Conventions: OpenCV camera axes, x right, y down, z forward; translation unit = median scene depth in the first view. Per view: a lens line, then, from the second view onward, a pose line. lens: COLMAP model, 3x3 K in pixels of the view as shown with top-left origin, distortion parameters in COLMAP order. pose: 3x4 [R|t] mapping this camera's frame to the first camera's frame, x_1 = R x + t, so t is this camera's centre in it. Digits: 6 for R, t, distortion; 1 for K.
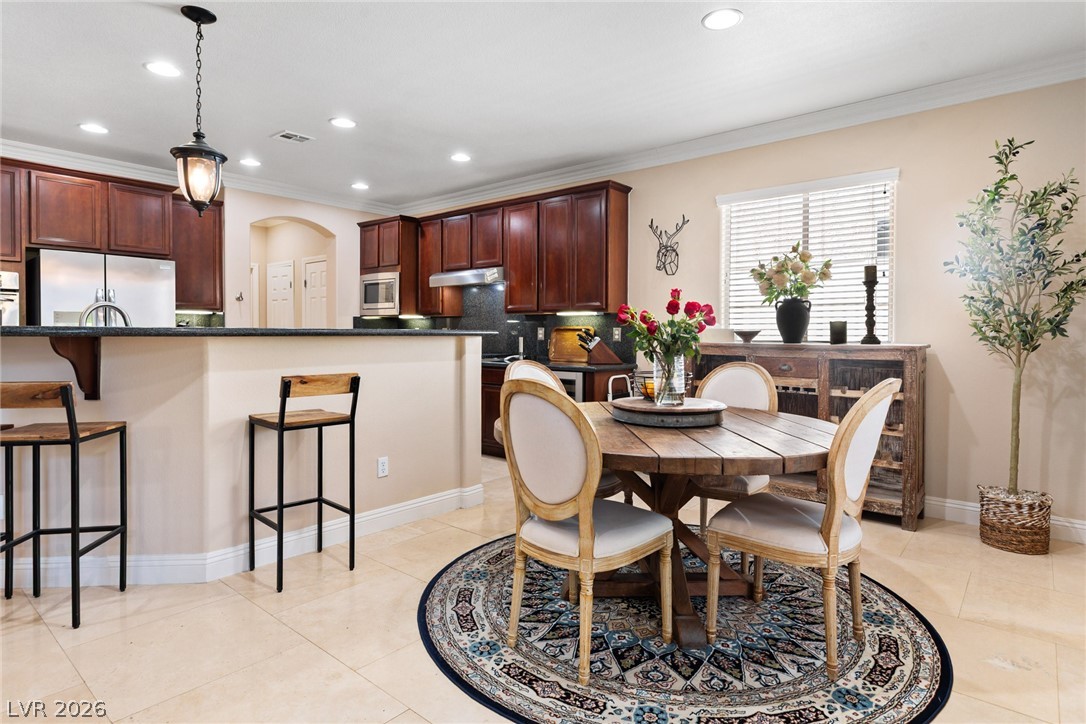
lens RADIAL K [[586.2, 0, 549.3], [0, 586.2, 351.9], [0, 0, 1]] dist [-0.005023, -0.000495]
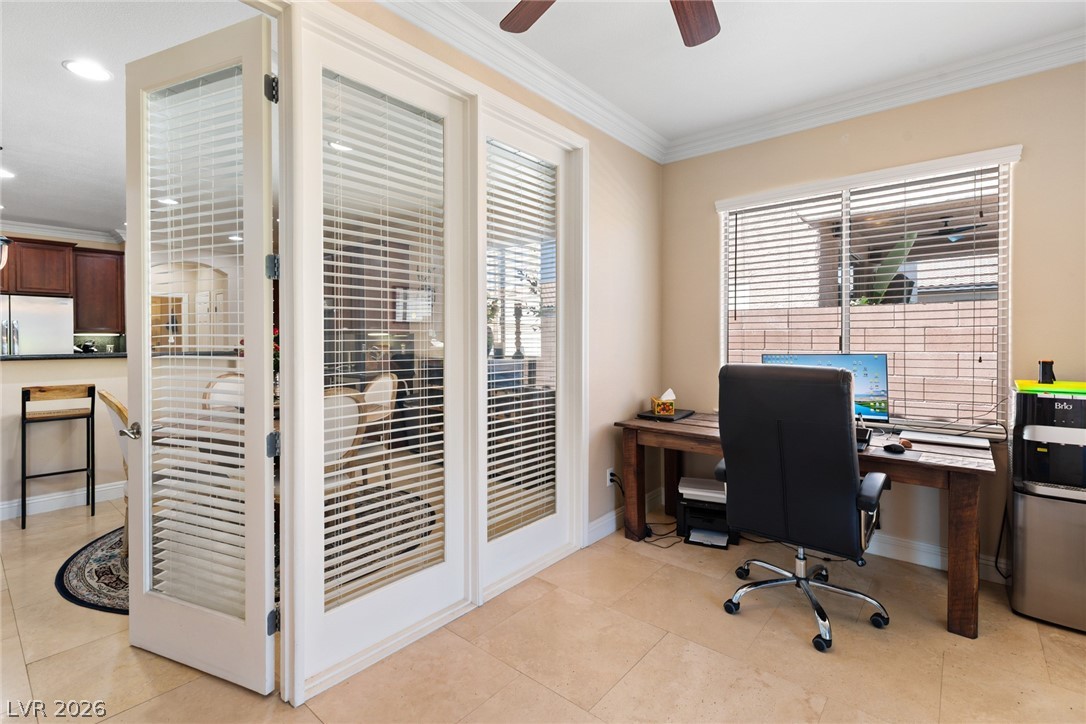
lens RADIAL K [[499.7, 0, 538.5], [0, 499.7, 355.7], [0, 0, 1]] dist [0.001898, 0.000729]
pose [[0.999870, -0.008467, -0.013686, 0.608654], [0.008485, 0.999963, 0.001264, -0.020629], [0.013675, -0.001380, 0.999906, -0.192415]]
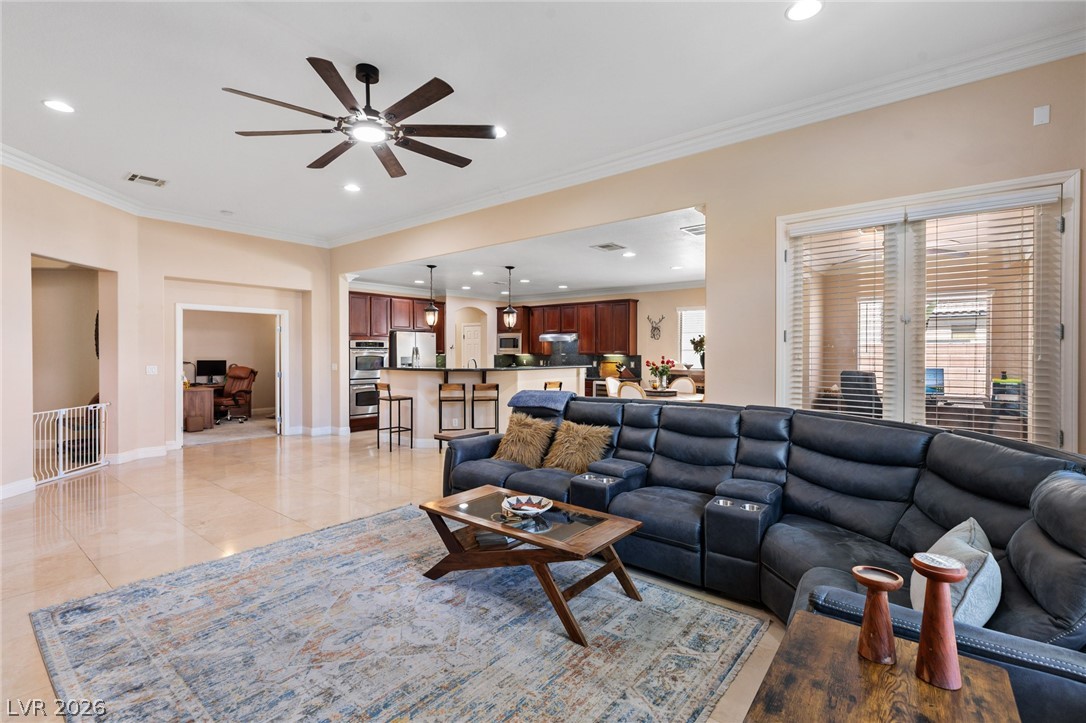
lens RADIAL K [[499.7, 0, 540.9], [0, 499.7, 358.6], [0, 0, 1]] dist [0.001898, 0.000729]
pose [[0.999986, -0.004403, 0.003058, -0.328822], [0.004459, 0.999819, -0.018494, -0.026977], [-0.002976, 0.018507, 0.999824, -1.240708]]
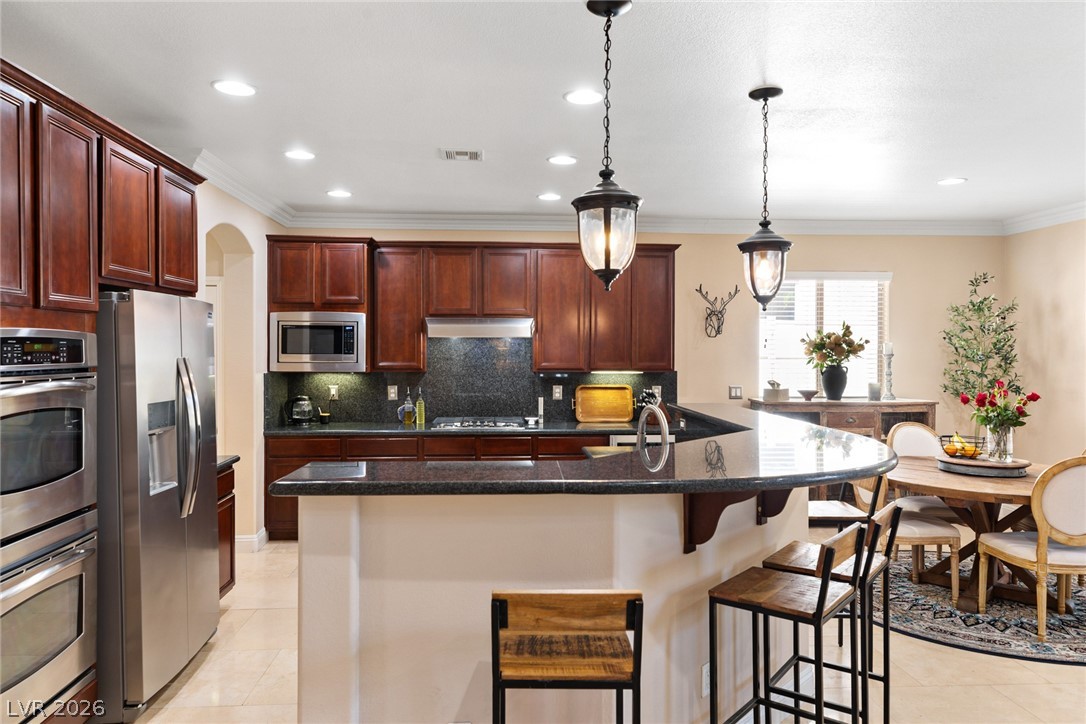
lens RADIAL K [[745.6, 0, 539.6], [0, 745.6, 360.8], [0, 0, 1]] dist [0.002992, 0.000729]
pose [[0.728692, -0.015582, 0.684664, -1.243534], [0.022186, 0.999753, -0.000860, -0.120585], [-0.684482, 0.015817, 0.728858, 0.279030]]
